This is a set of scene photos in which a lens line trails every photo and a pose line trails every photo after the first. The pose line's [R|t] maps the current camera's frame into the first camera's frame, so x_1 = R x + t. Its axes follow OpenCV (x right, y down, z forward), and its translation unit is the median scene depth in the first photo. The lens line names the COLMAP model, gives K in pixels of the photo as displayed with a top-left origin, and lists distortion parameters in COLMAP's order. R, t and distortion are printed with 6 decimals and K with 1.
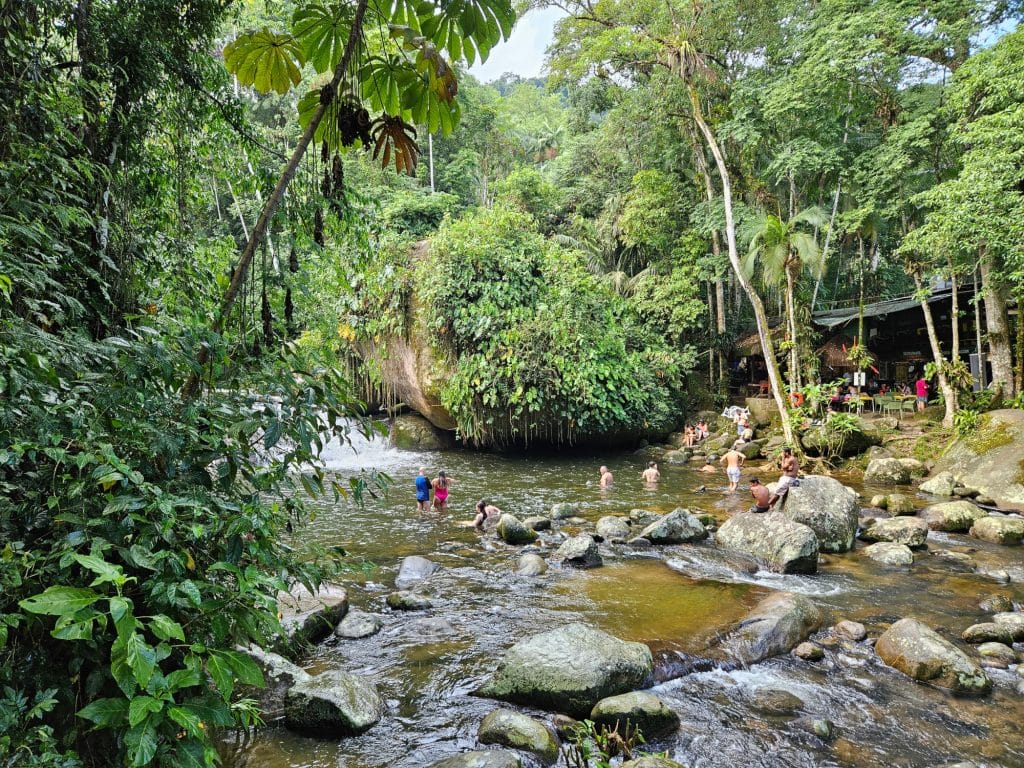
lens RADIAL K [[690.4, 0, 511.7], [0, 690.4, 403.2], [0, 0, 1]] dist [0.047077, -0.001796]
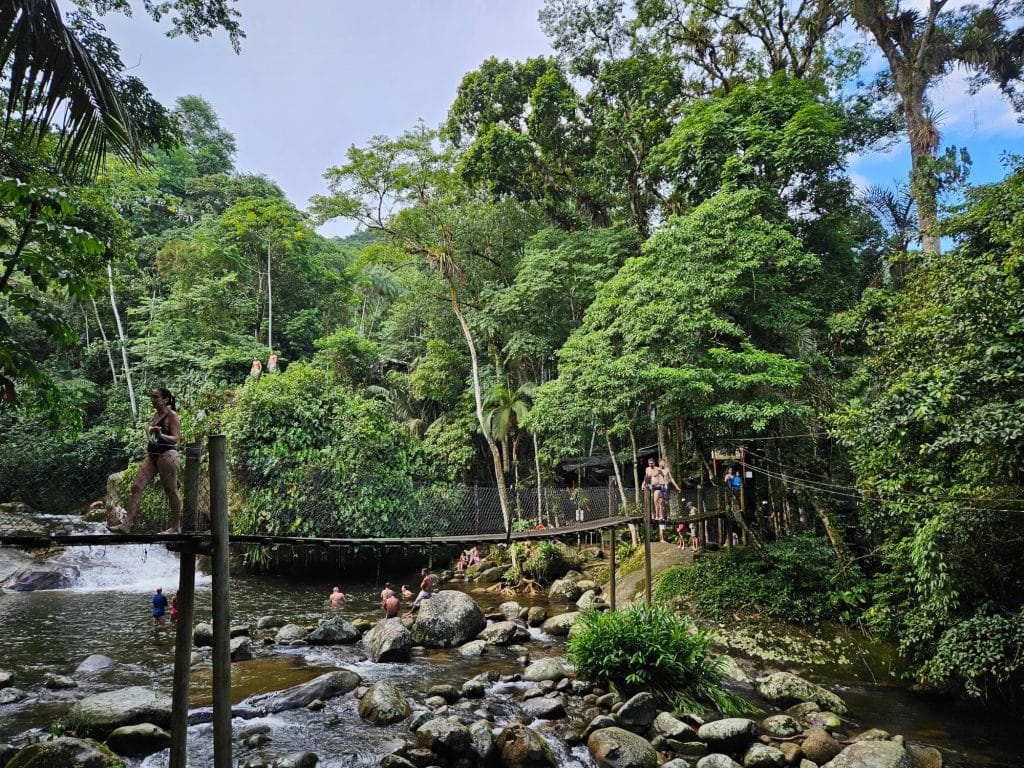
lens RADIAL K [[690.4, 0, 511.7], [0, 690.4, 403.2], [0, 0, 1]] dist [0.047077, -0.001796]
pose [[0.993236, 0.034762, 0.110789, 0.226423], [-0.014314, 0.983512, -0.180276, -0.007237], [-0.115229, 0.177471, 0.977357, -0.220581]]
